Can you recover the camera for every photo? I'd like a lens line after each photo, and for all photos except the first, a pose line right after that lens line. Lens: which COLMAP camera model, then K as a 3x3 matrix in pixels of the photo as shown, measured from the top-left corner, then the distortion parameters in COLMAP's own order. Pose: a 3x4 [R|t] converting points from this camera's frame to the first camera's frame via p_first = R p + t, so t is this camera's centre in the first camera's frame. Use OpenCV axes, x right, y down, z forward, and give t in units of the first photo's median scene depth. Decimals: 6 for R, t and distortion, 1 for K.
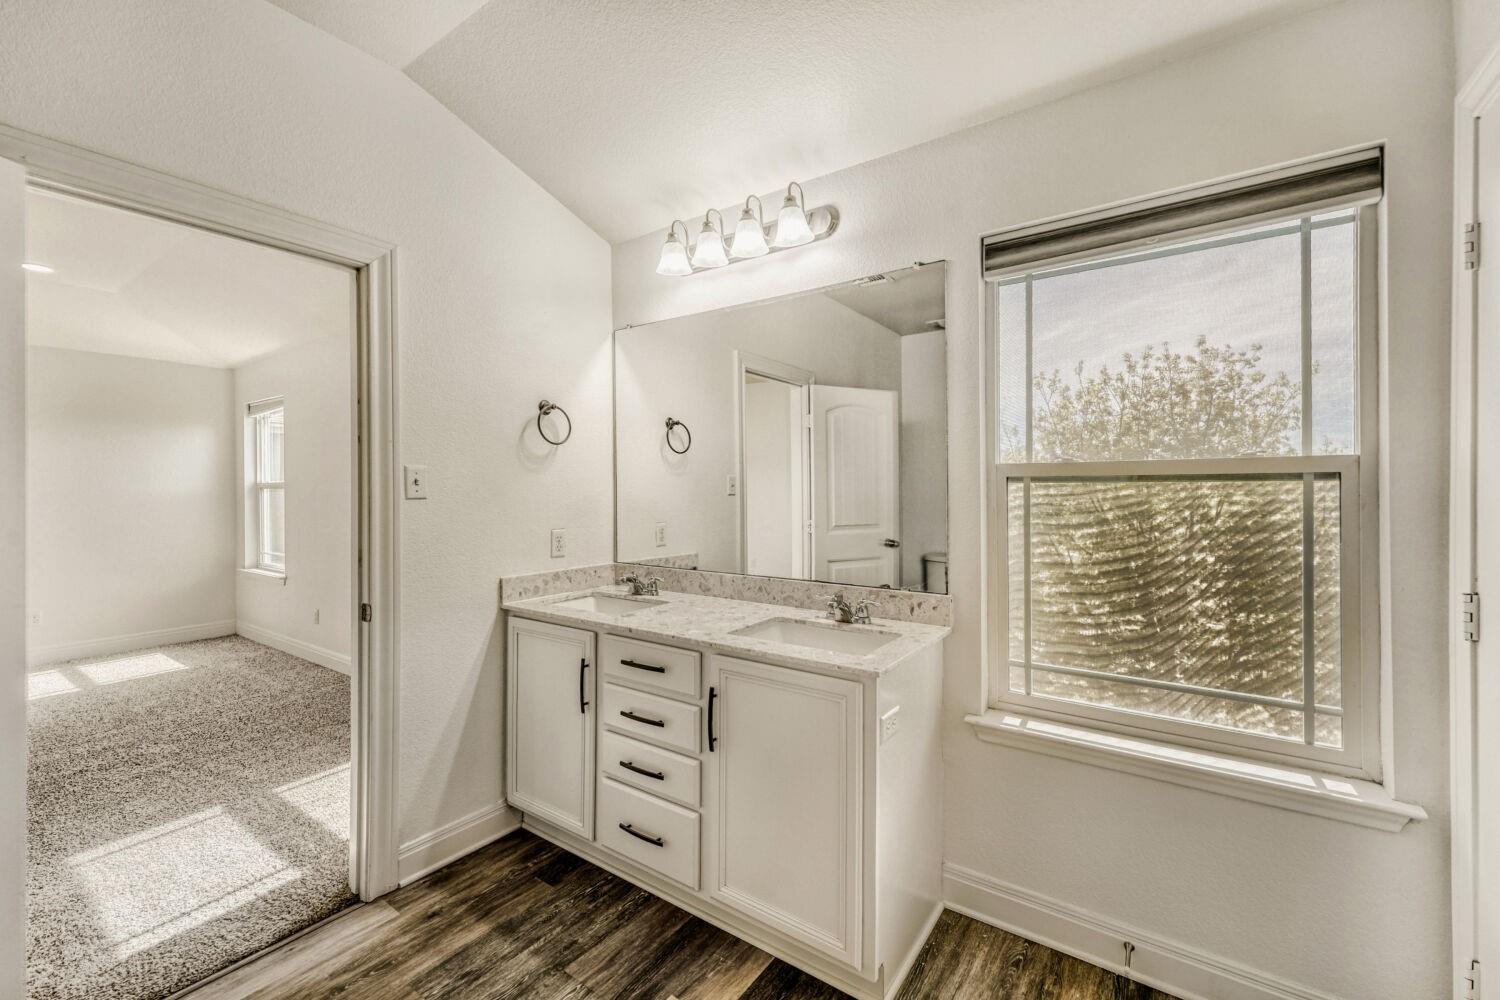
lens RADIAL K [[610.3, 0, 747.5], [0, 610.3, 521.9], [0, 0, 1]] dist [0.000419, 0.000091]
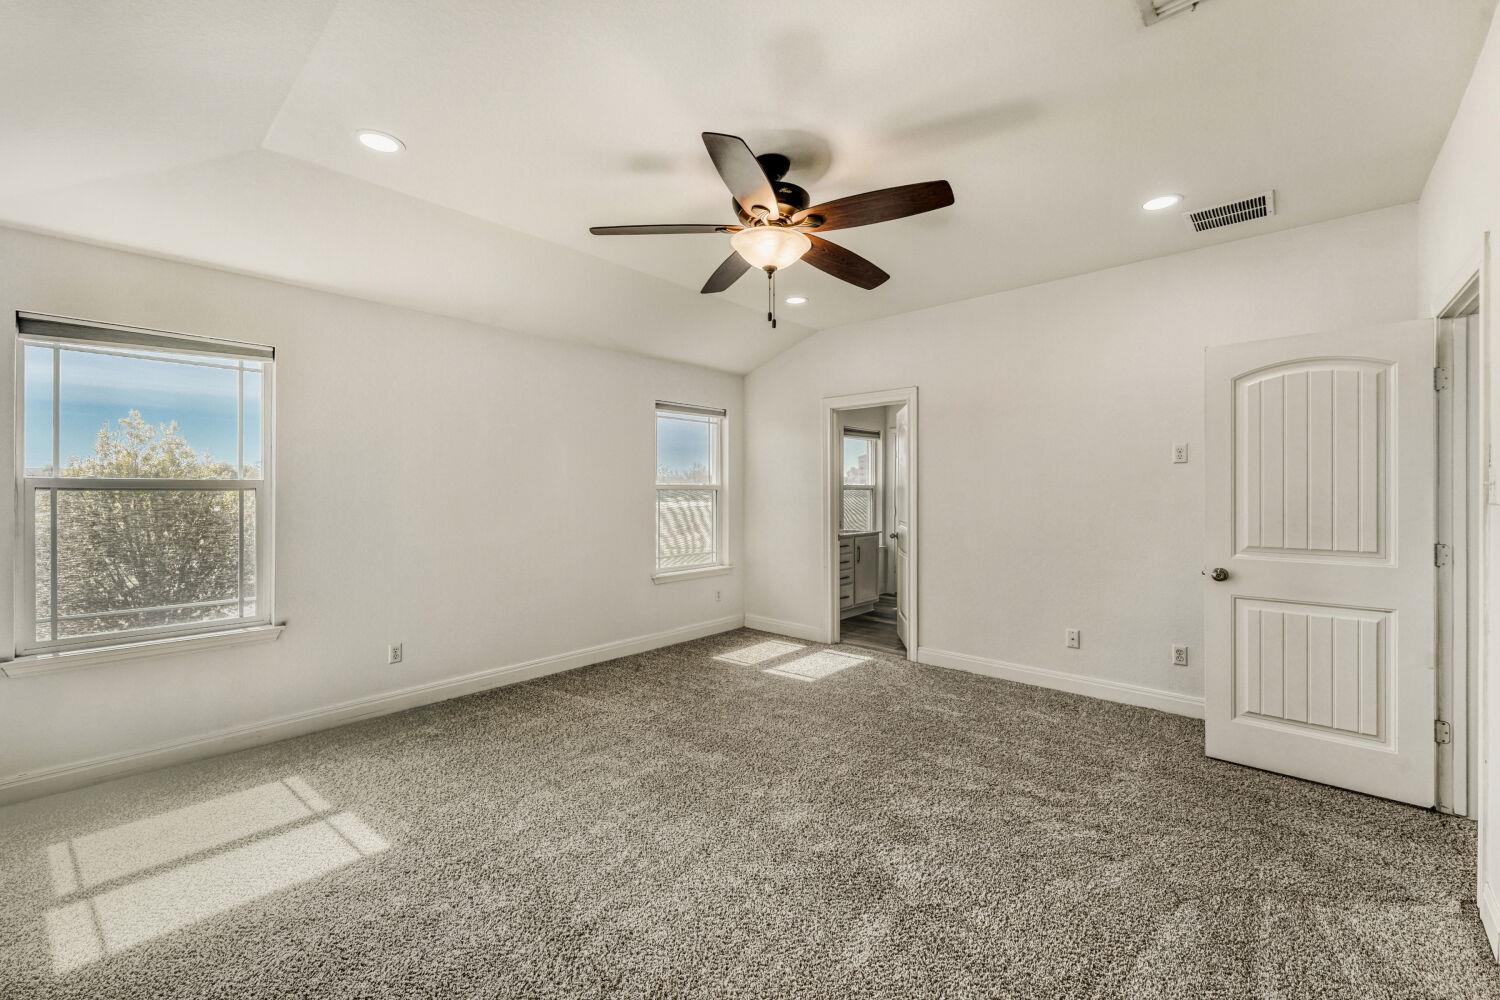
lens RADIAL K [[610.3, 0, 747.5], [0, 610.3, 521.9], [0, 0, 1]] dist [0.000419, 0.000091]
pose [[0.132325, -0.008543, 0.991170, -0.724602], [-0.001845, 0.999959, 0.008866, -0.006294], [-0.991205, -0.003002, 0.132304, -0.770812]]
